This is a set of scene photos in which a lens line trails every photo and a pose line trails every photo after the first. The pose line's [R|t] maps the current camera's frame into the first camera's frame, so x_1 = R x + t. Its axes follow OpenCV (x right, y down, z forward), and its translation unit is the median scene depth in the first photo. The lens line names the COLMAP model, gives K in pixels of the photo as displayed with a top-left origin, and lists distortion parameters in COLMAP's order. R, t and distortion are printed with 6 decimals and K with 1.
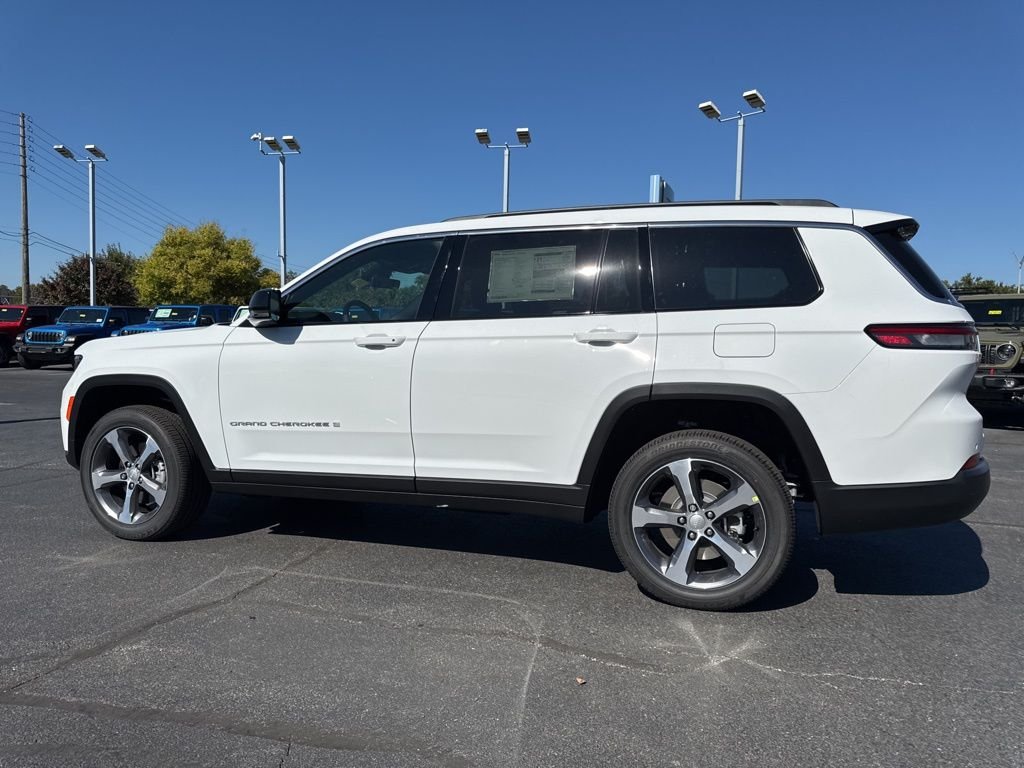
lens RADIAL K [[749.2, 0, 512.0], [0, 749.2, 404.6], [0, 0, 1]] dist [0.051614, -0.070792]
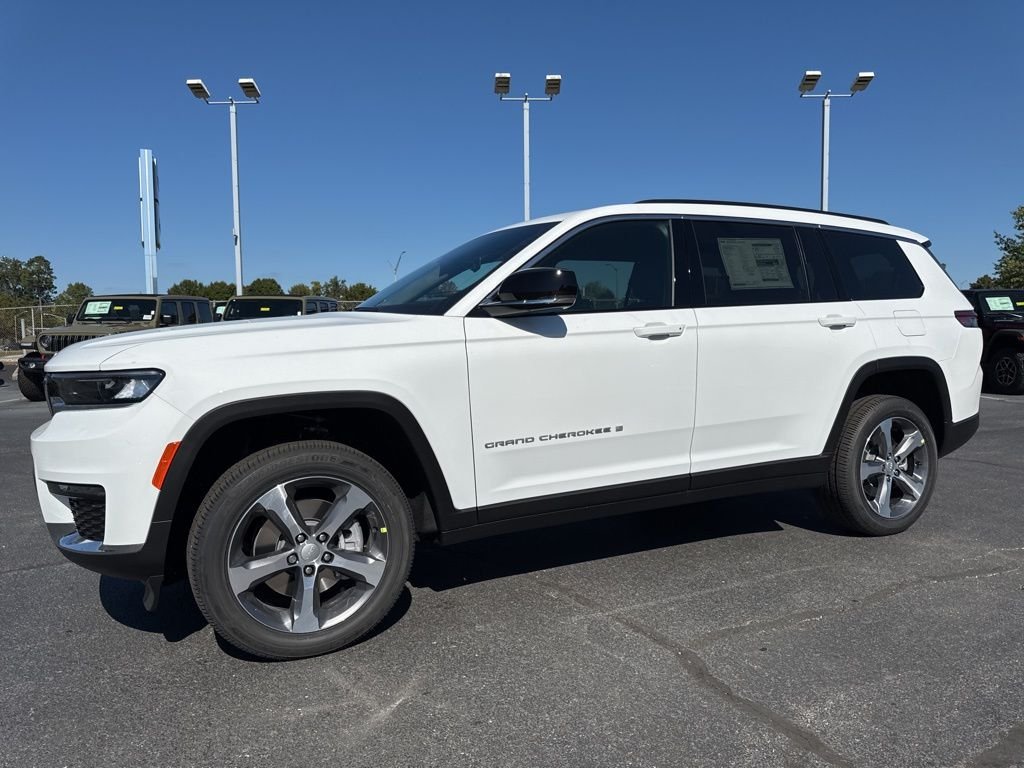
lens RADIAL K [[749.2, 0, 512.0], [0, 749.2, 404.6], [0, 0, 1]] dist [0.051614, -0.070792]
pose [[0.713241, -0.077701, 0.696599, -0.917864], [0.098375, 0.995096, 0.010271, -0.021705], [-0.693981, 0.061202, 0.717387, 0.462836]]
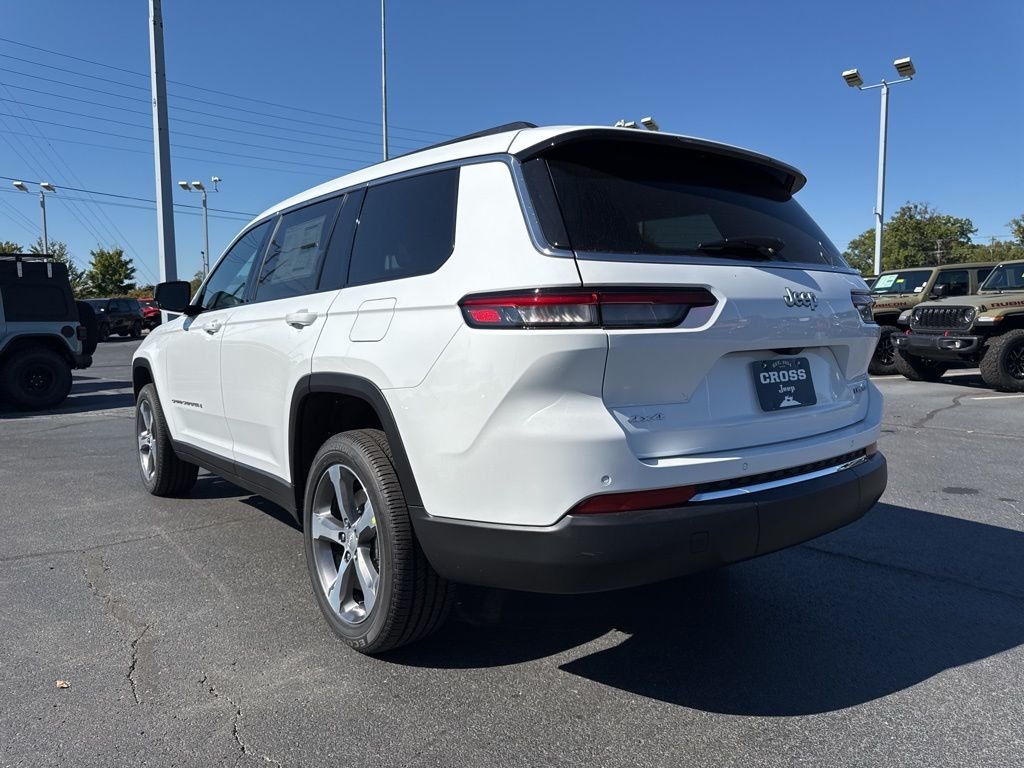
lens RADIAL K [[746.8, 0, 512.0], [0, 746.8, 384.0], [0, 0, 1]] dist [0.001665, -0.003896]
pose [[0.826054, 0.022078, -0.563158, 0.735185], [-0.019035, 0.999755, 0.011273, -0.025197], [0.563269, 0.001408, 0.826272, 0.362961]]
